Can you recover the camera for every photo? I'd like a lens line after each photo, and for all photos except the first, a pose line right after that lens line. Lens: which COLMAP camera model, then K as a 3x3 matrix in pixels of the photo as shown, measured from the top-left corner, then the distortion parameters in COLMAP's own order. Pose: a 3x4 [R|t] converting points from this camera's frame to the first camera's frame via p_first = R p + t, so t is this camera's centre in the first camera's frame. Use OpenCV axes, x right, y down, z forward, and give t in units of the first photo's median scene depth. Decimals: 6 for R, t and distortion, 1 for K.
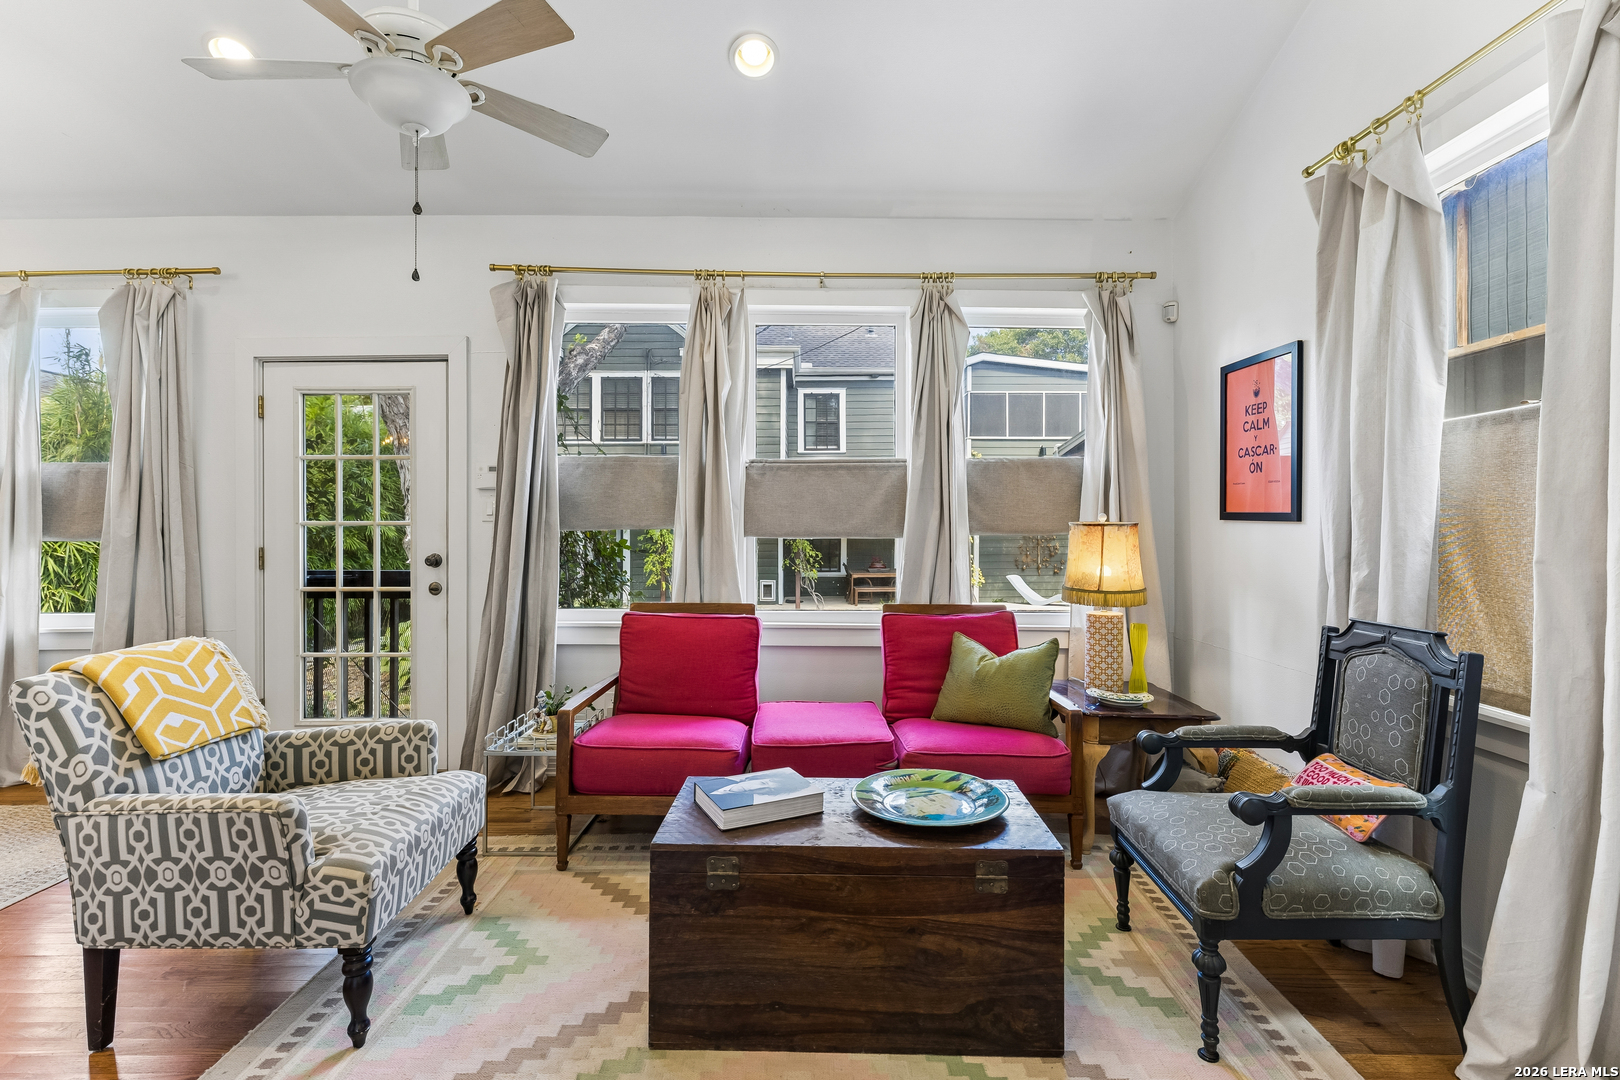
lens RADIAL K [[736.1, 0, 806.9], [0, 736.1, 533.8], [0, 0, 1]] dist [-0.001800, -0.001611]
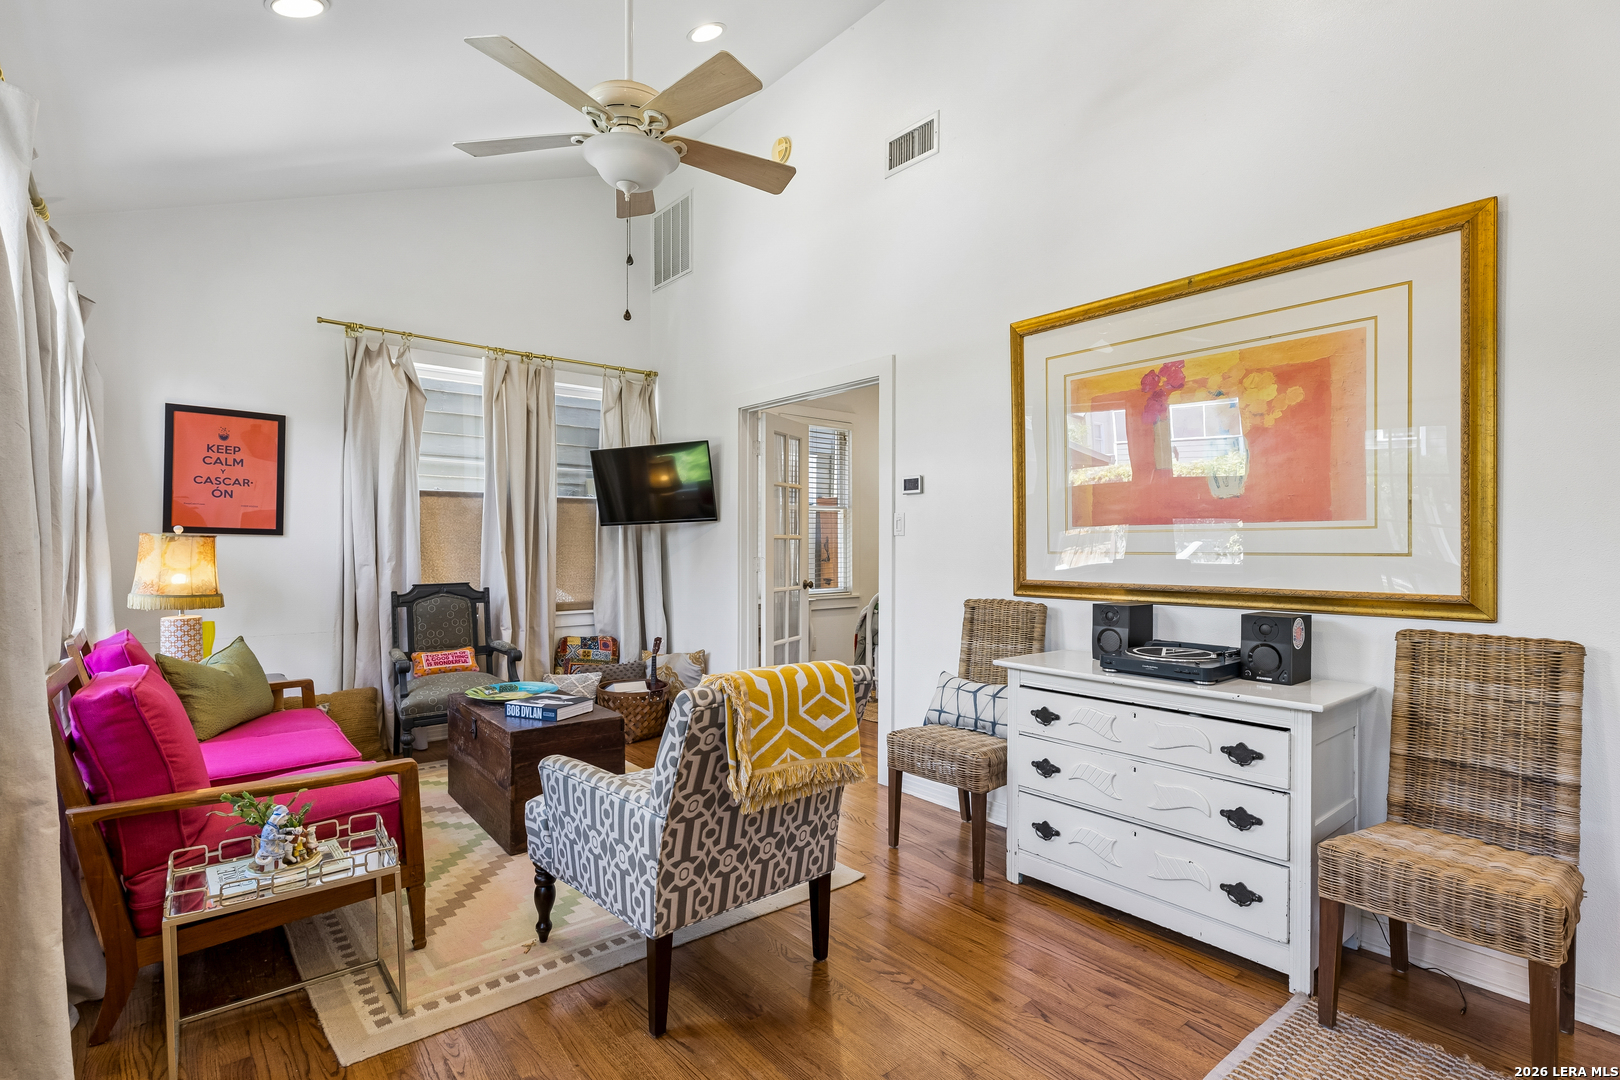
lens RADIAL K [[770.0, 0, 804.9], [0, 770.0, 544.3], [0, 0, 1]] dist [-0.004527, -0.000735]
pose [[-0.627216, -0.008878, 0.778795, -1.124829], [0.001351, 0.999921, 0.012486, -0.014680], [-0.778844, 0.008884, -0.627154, 1.051822]]
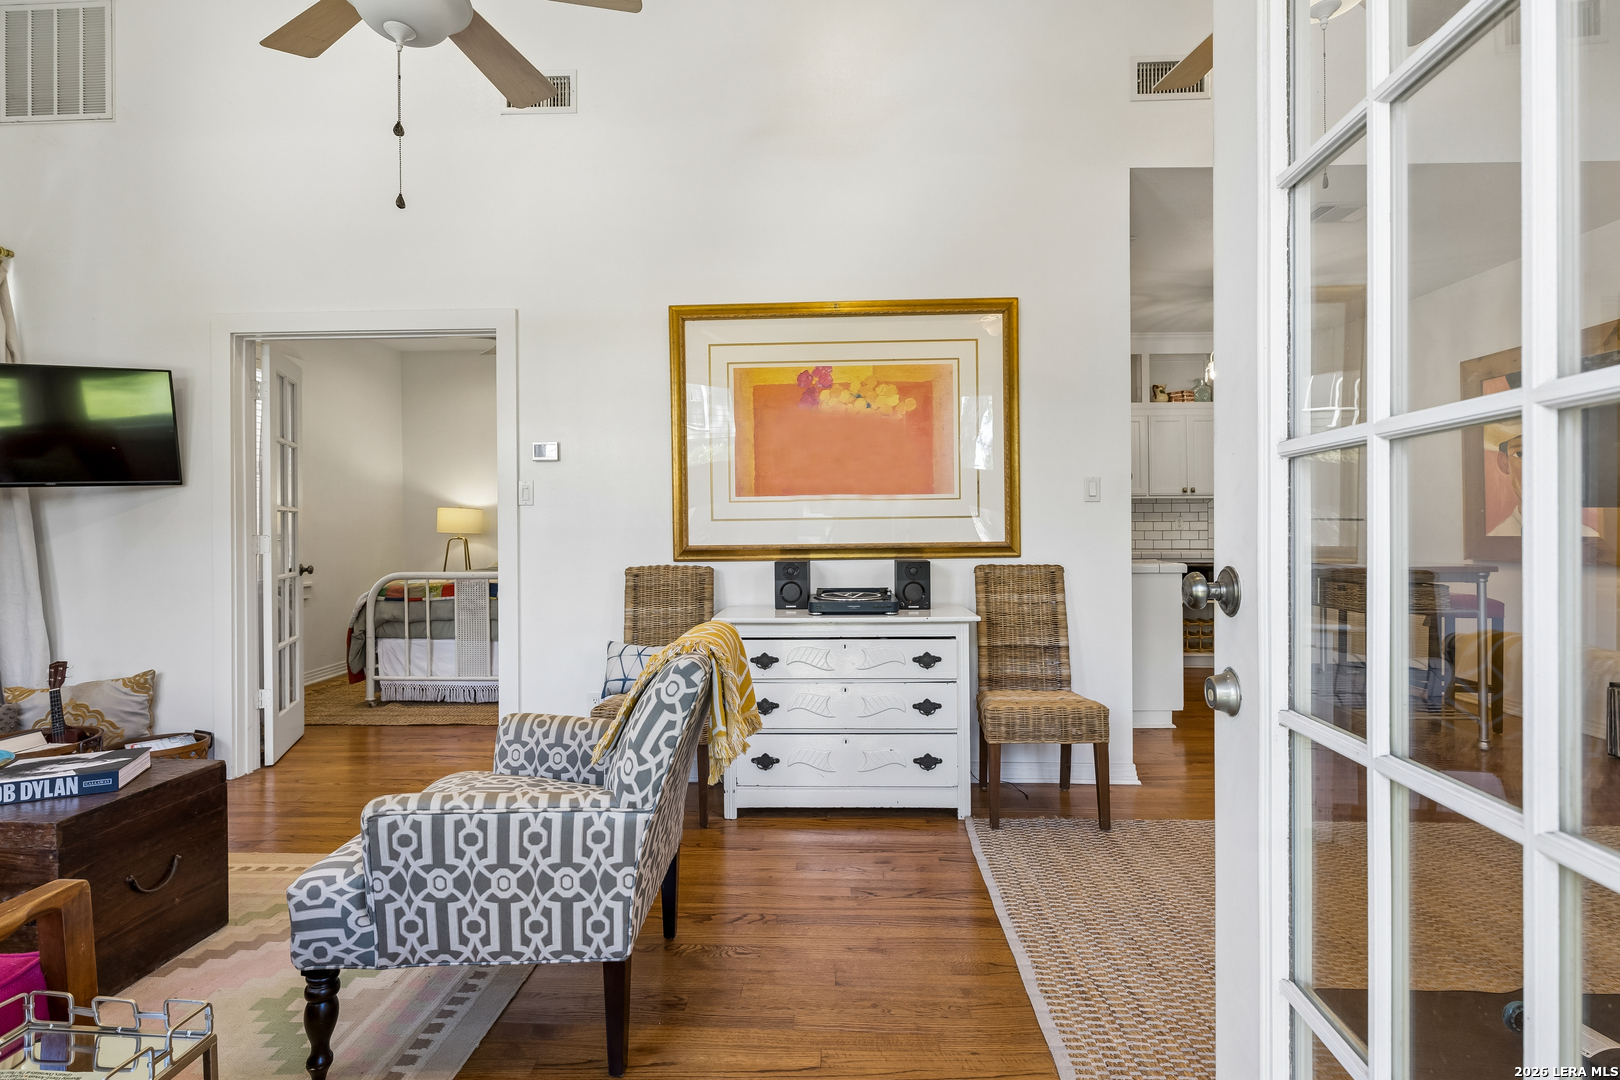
lens RADIAL K [[770.0, 0, 801.2], [0, 770.0, 518.5], [0, 0, 1]] dist [-0.004527, -0.000735]
pose [[-0.998549, 0.000815, 0.053842, -0.709695], [0.000943, 0.999997, 0.002353, 0.005653], [-0.053839, 0.002400, -0.998547, 1.289136]]
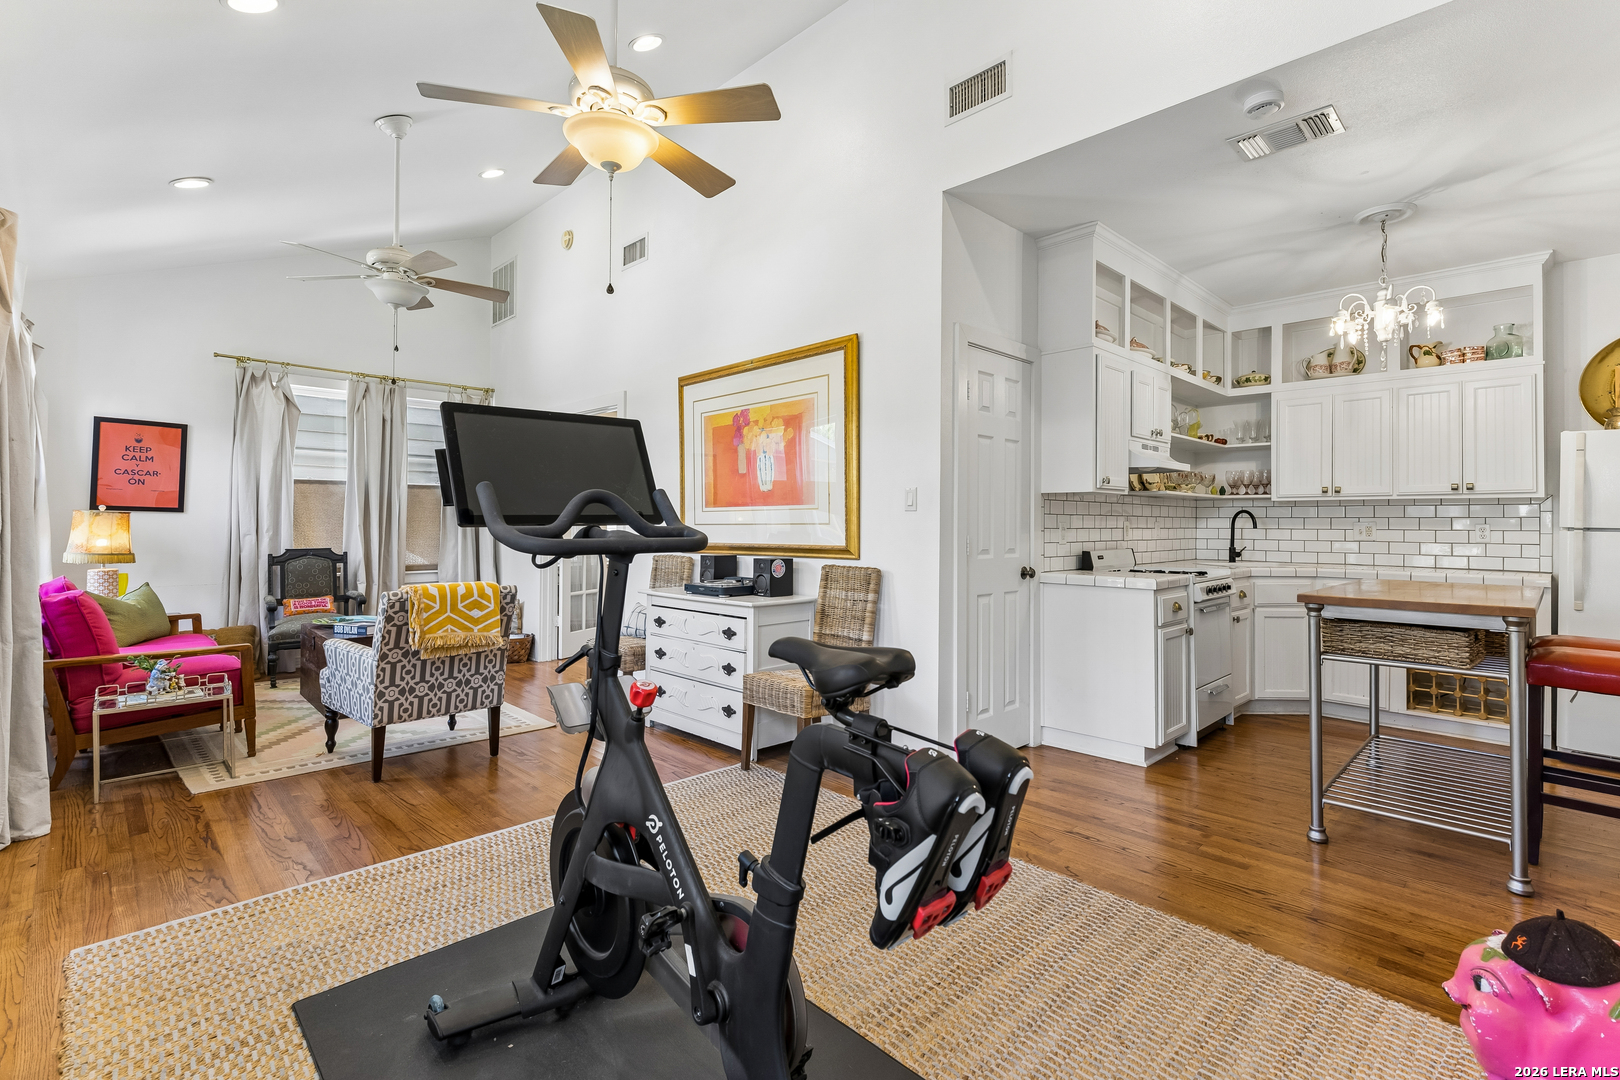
lens RADIAL K [[736.1, 0, 795.6], [0, 736.1, 504.5], [0, 0, 1]] dist [-0.001800, -0.001611]
pose [[-0.686467, 0.009548, 0.727098, -1.817829], [-0.000717, 0.999904, -0.013808, -0.010346], [-0.727160, -0.010000, -0.686395, 1.061358]]
